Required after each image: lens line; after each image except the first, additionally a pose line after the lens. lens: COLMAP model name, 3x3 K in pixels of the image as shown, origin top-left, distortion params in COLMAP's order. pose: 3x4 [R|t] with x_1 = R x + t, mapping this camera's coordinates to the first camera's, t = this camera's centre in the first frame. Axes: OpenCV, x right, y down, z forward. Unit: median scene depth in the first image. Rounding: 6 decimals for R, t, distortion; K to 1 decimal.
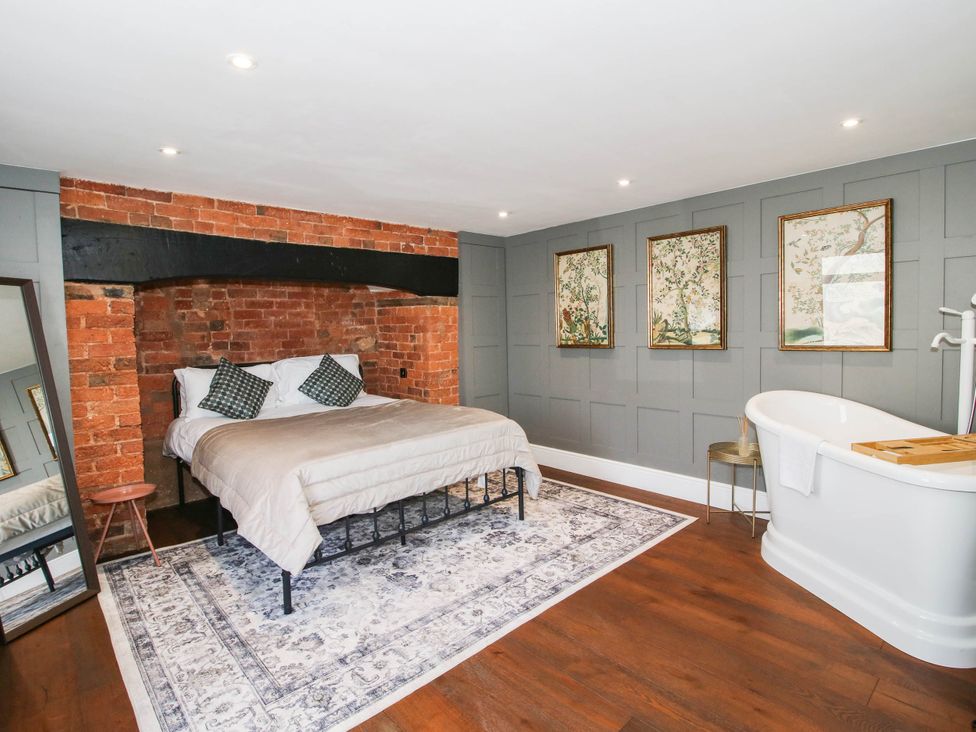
lens RADIAL K [[506.8, 0, 481.9], [0, 506.8, 355.7], [0, 0, 1]] dist [0.000846, -0.012775]
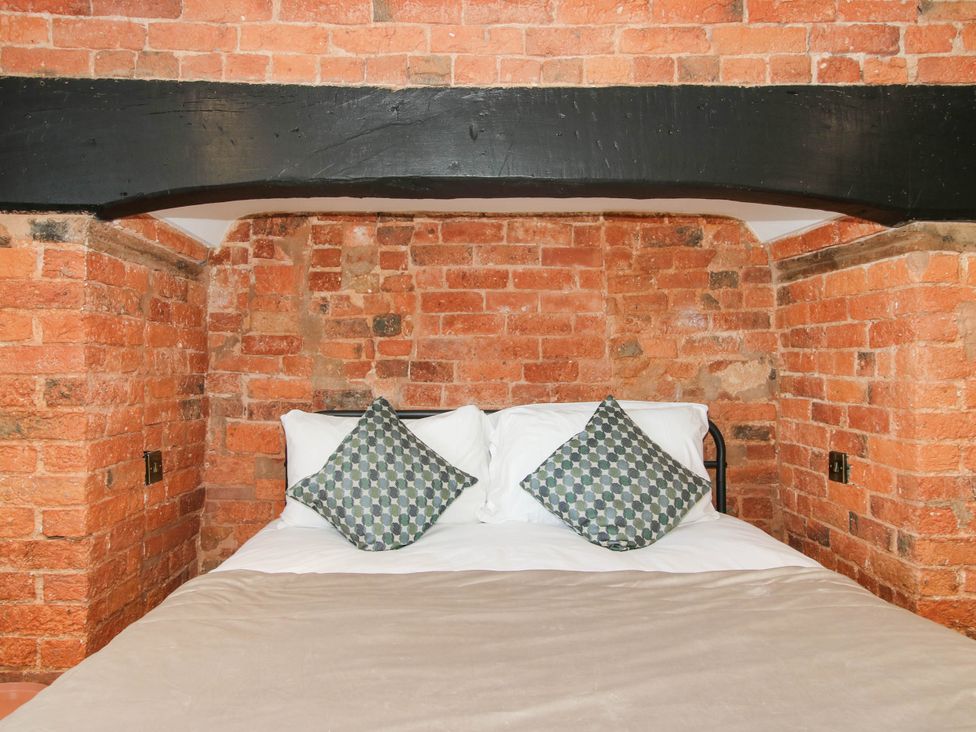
lens RADIAL K [[731.8, 0, 487.6], [0, 731.8, 355.7], [0, 0, 1]] dist [0.004919, -0.003172]
pose [[0.750020, 0.007619, -0.661371, -0.009555], [-0.054523, 0.997243, -0.050343, -0.002781], [0.659164, 0.073819, 0.748367, 0.536145]]
